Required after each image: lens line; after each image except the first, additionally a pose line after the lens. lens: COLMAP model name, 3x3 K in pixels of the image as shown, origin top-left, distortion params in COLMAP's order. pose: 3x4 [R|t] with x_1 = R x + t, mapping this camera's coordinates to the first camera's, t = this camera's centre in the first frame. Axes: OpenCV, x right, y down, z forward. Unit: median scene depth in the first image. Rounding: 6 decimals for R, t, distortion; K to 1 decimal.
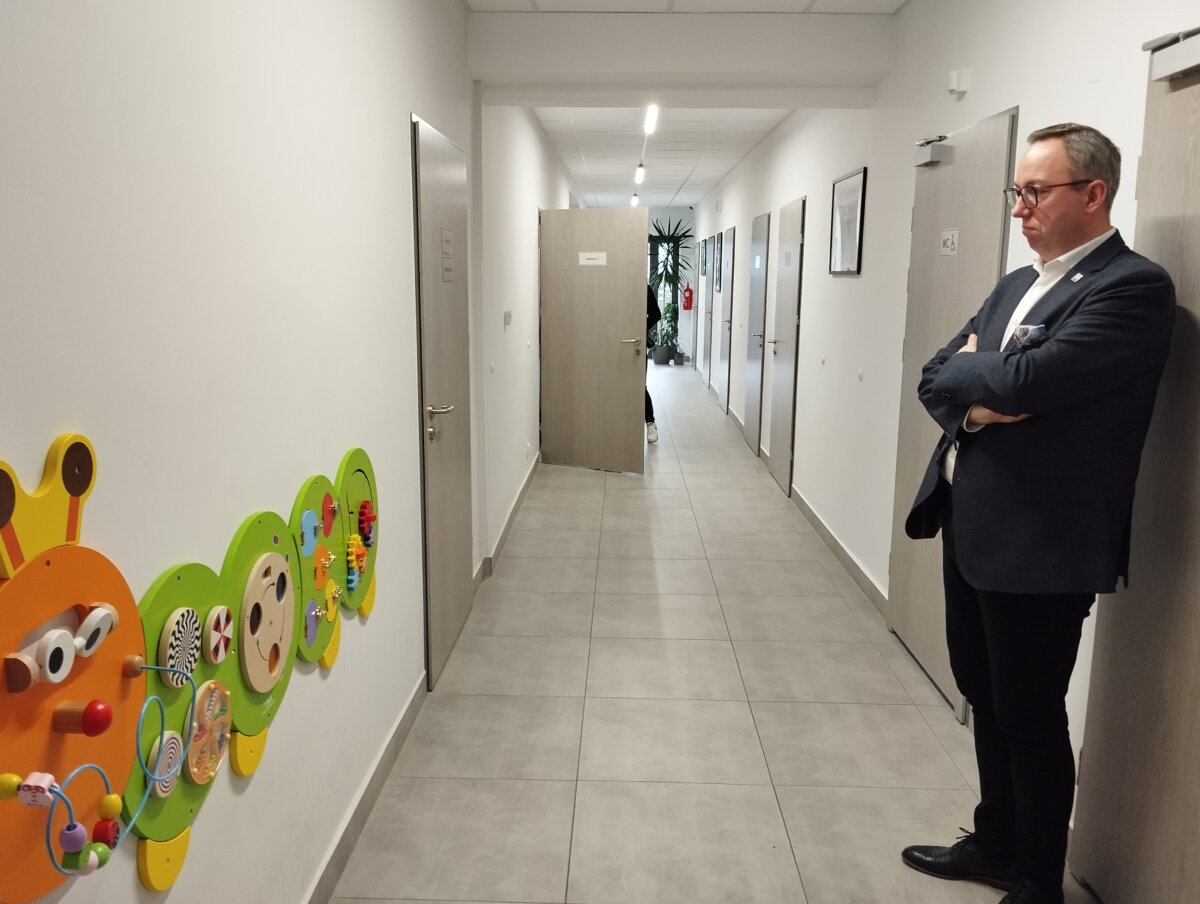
lens RADIAL K [[963.6, 0, 600.0], [0, 963.6, 452.0], [0, 0, 1]] dist [0.091089, -0.171090]
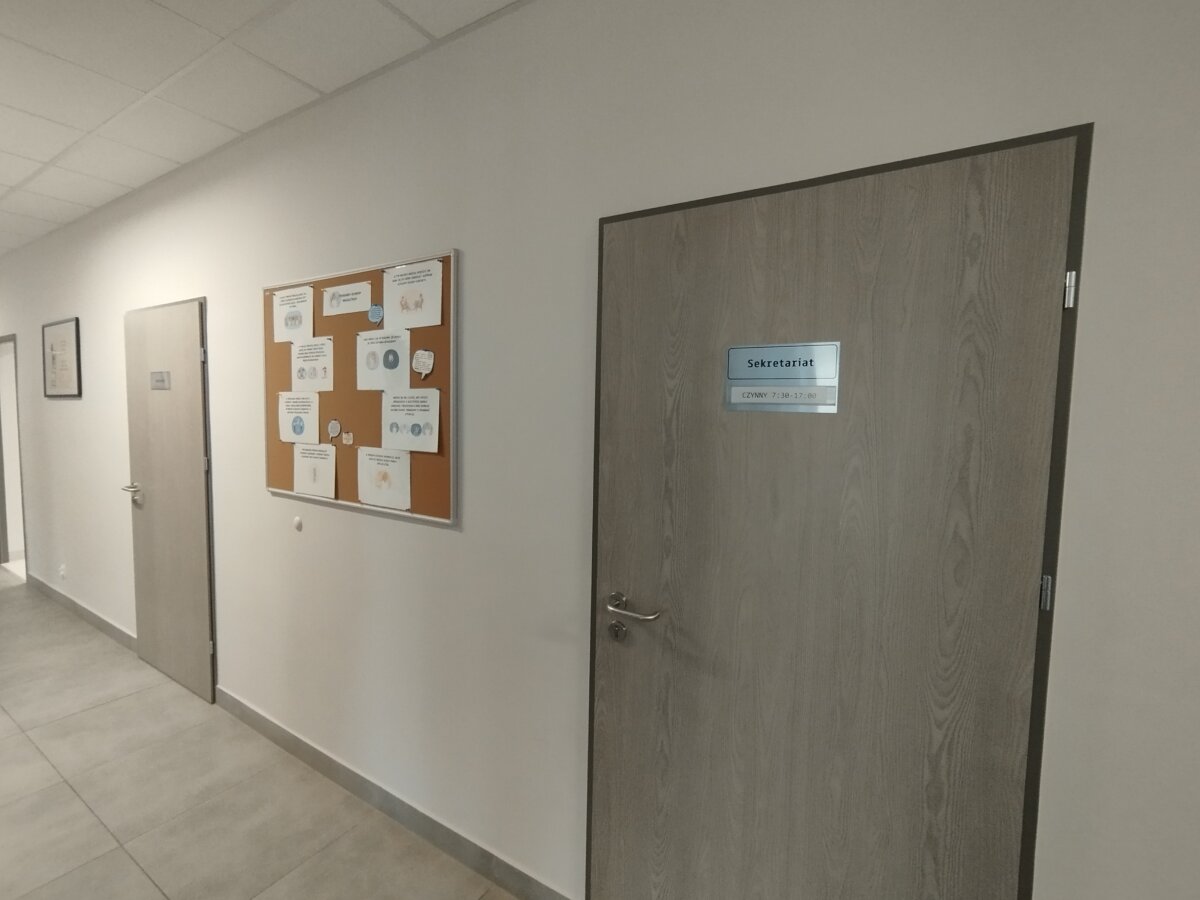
lens RADIAL K [[506.7, 0, 600.0], [0, 506.7, 450.0], [0, 0, 1]] dist [0.000092, 0.000091]
pose [[0.479821, -0.045140, 0.876204, 0.007507], [0.124280, 0.992102, -0.016947, -0.091715], [-0.868519, 0.117026, 0.481642, 0.486412]]
